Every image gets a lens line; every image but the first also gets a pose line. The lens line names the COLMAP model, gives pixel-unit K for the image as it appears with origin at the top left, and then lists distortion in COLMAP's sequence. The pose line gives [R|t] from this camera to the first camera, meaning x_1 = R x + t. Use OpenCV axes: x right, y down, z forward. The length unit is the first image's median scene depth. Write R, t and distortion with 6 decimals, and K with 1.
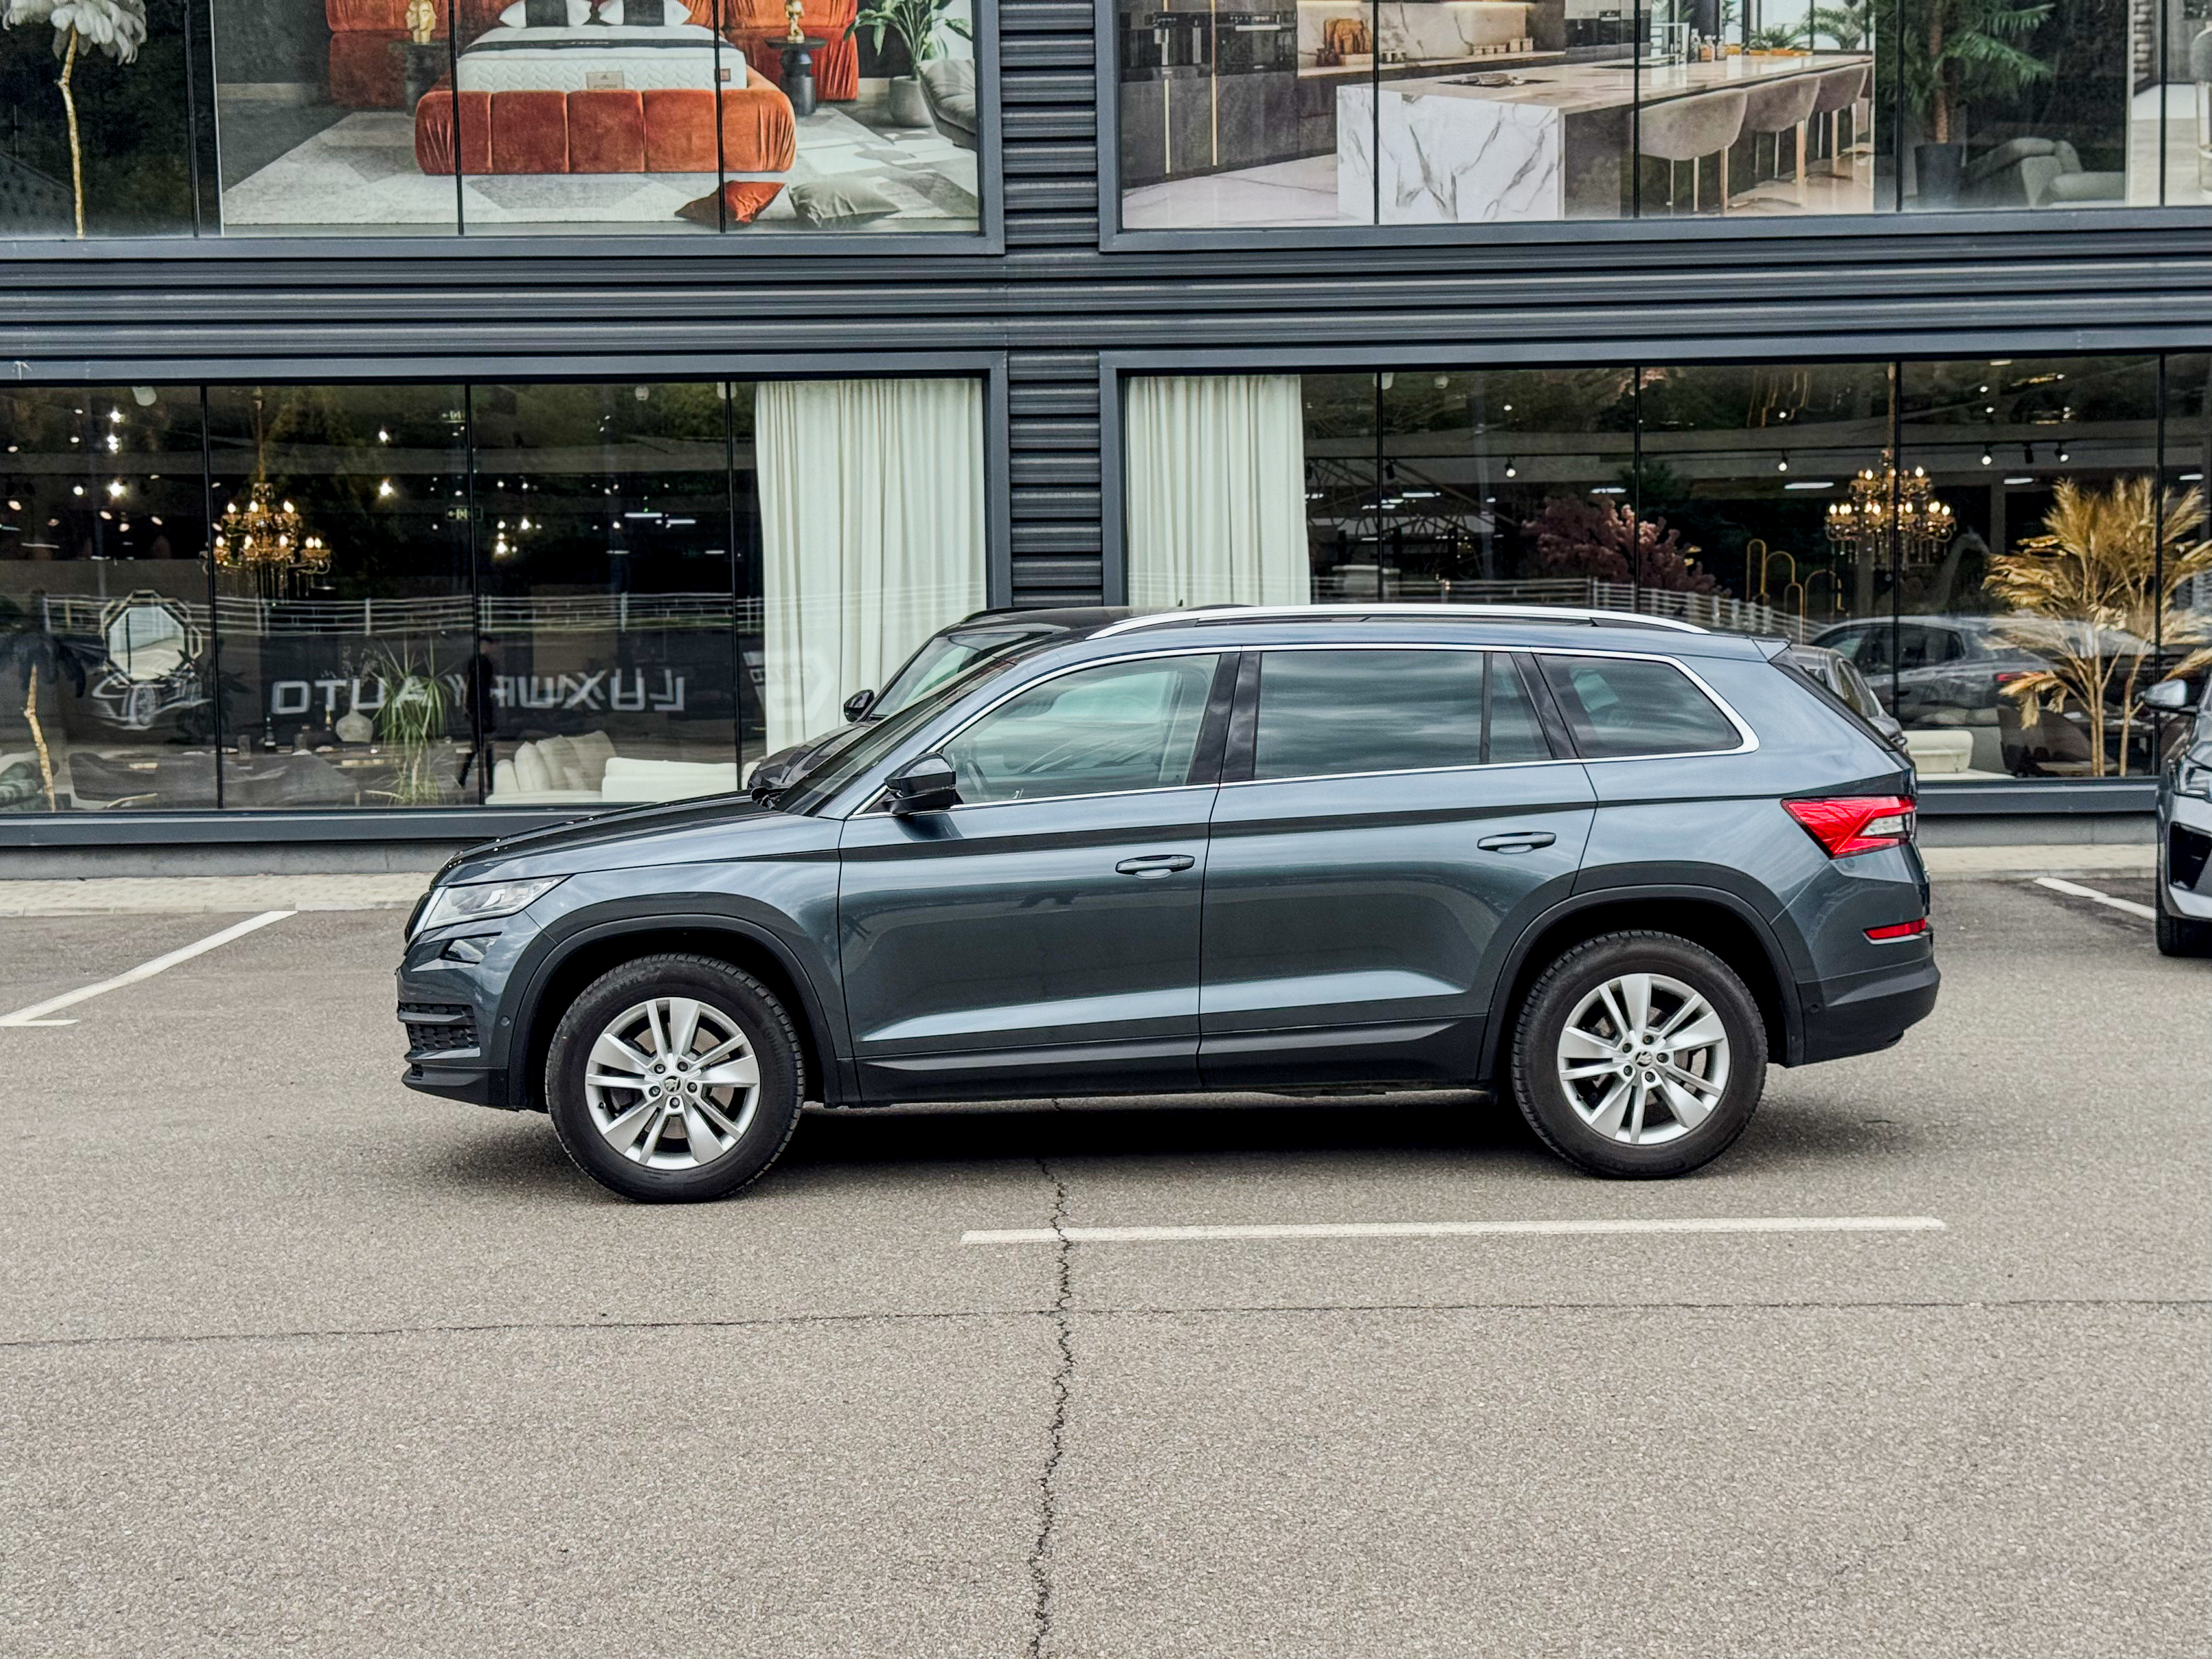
lens RADIAL K [[3133.4, 0, 1106.0], [0, 3133.4, 829.5], [0, 0, 1]] dist [0.133250, -0.165304]
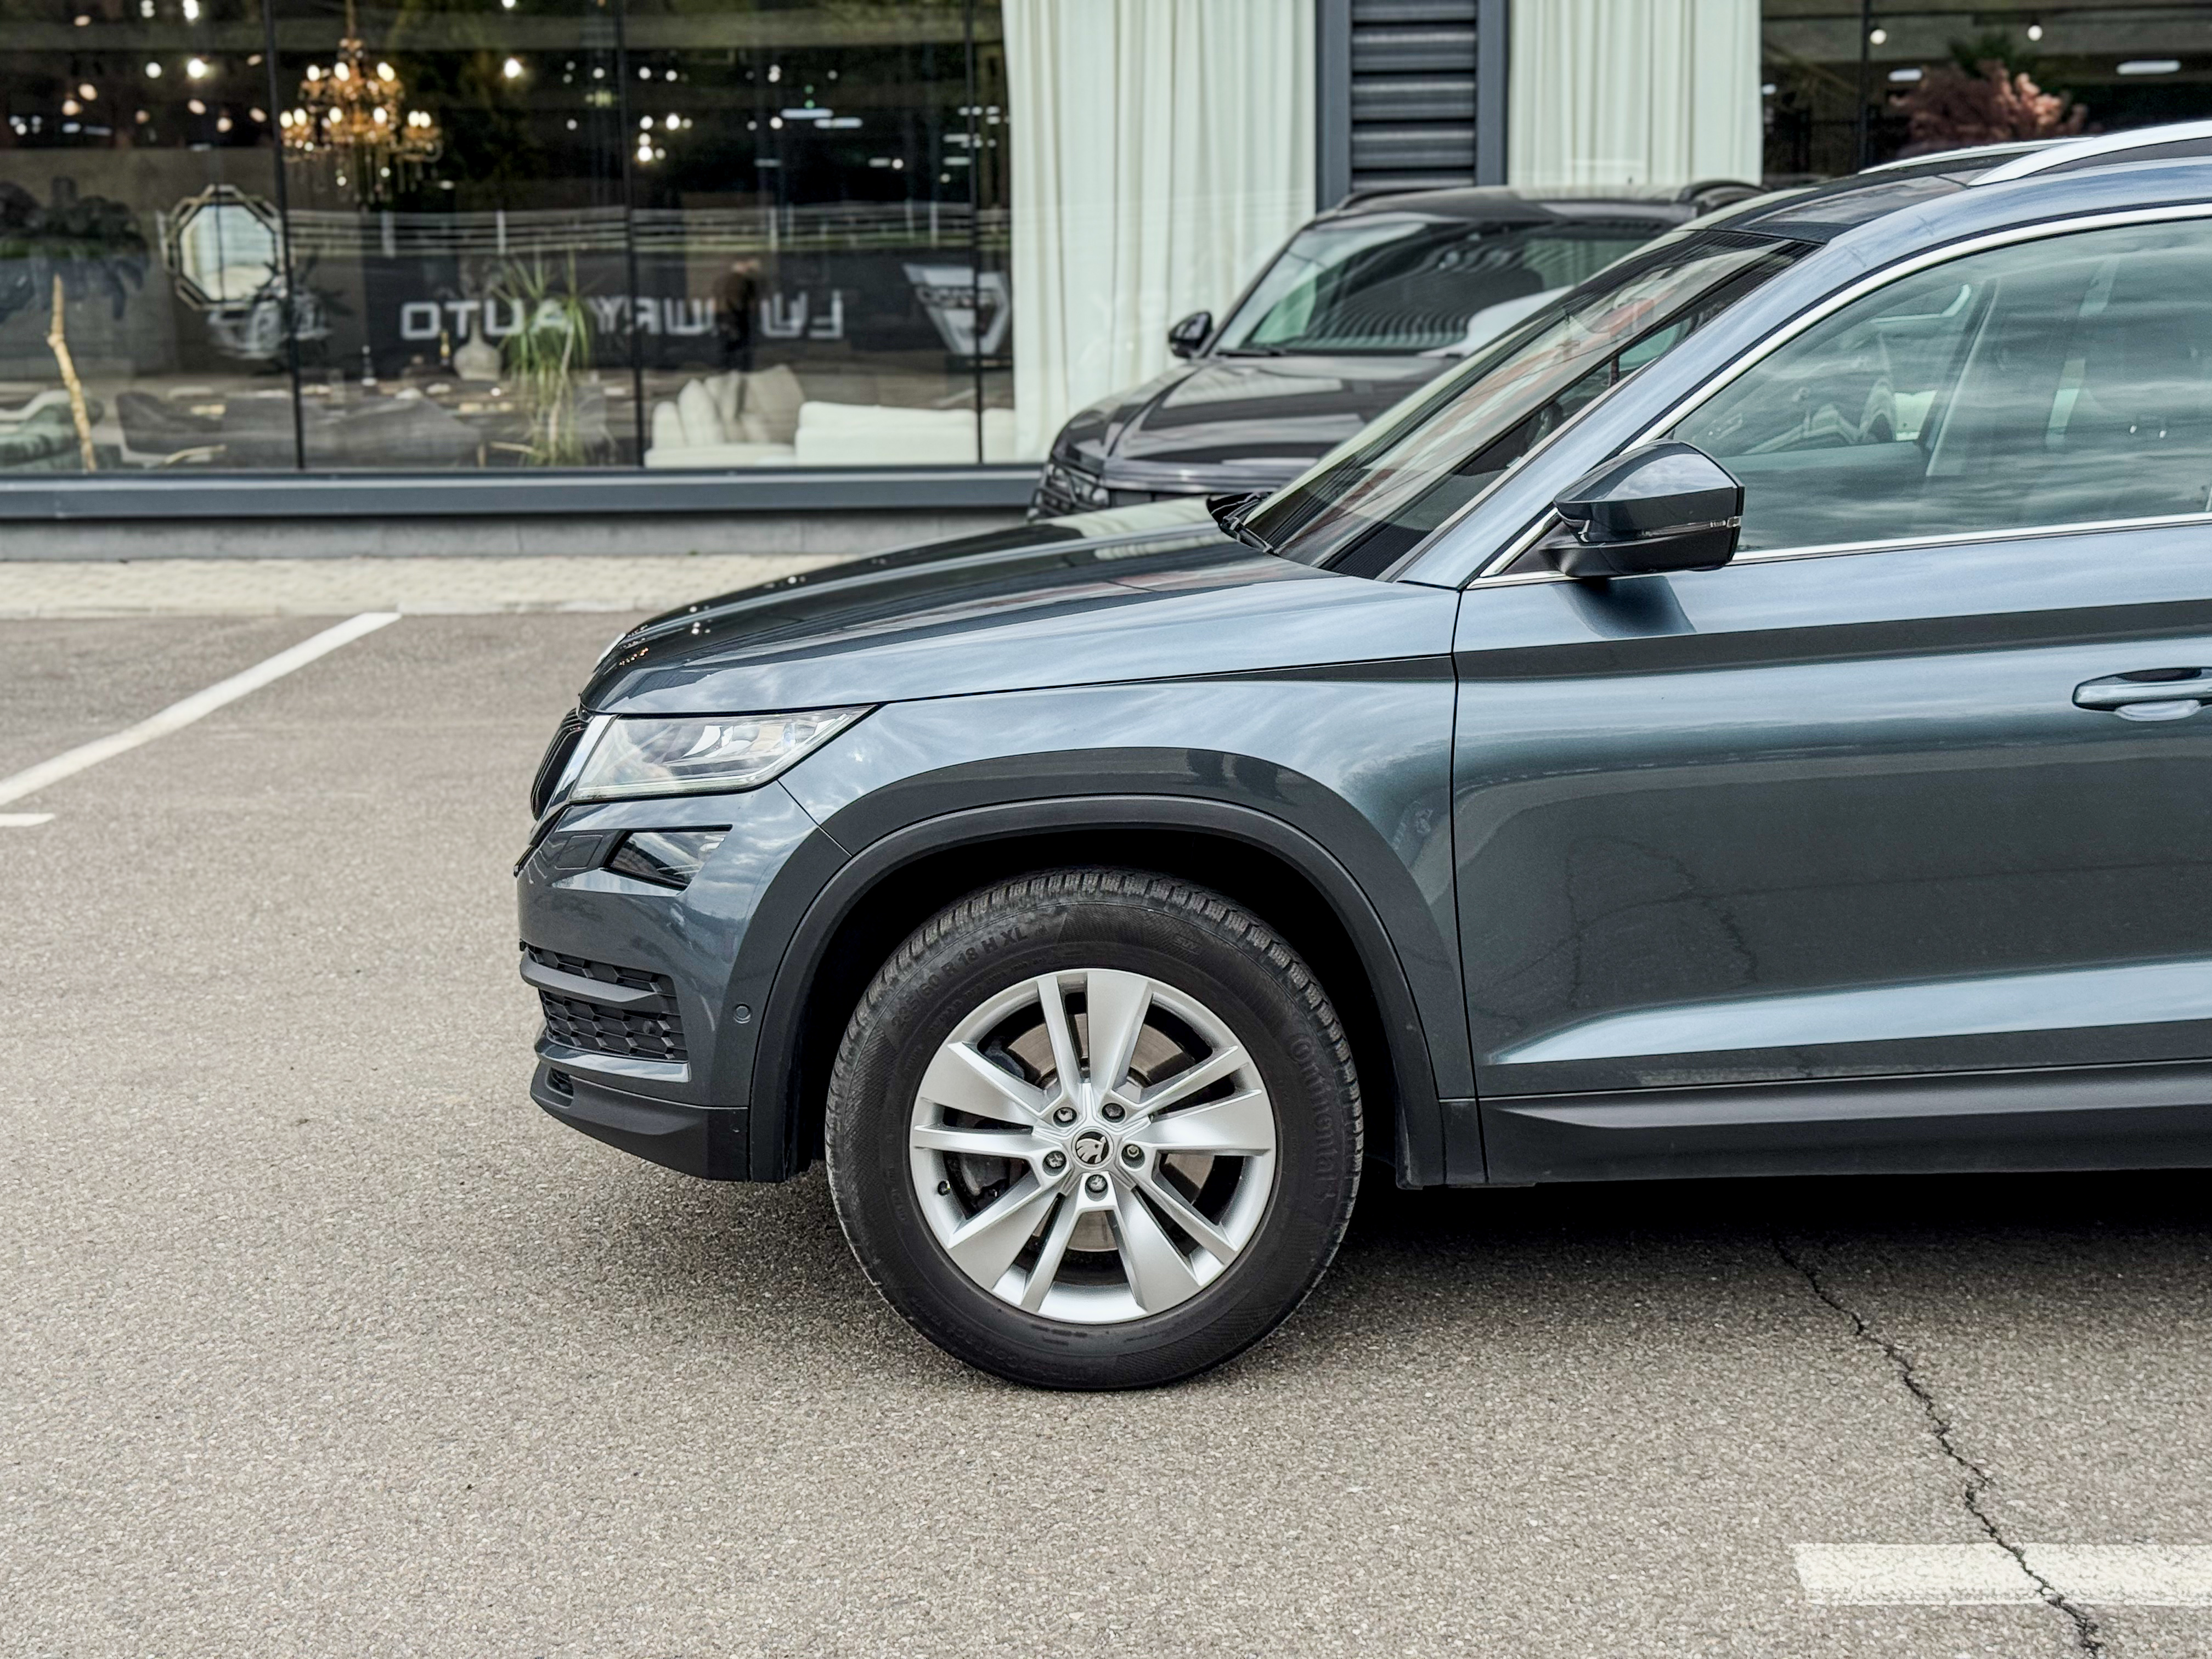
lens RADIAL K [[3129.0, 0, 1071.9], [0, 3129.0, 811.2], [0, 0, 1]] dist [0.138888, -0.088879]
pose [[0.998497, 0.007634, -0.054281, -0.057671], [-0.001509, 0.993708, 0.111989, -0.011100], [0.054794, -0.111739, 0.992226, 0.267778]]
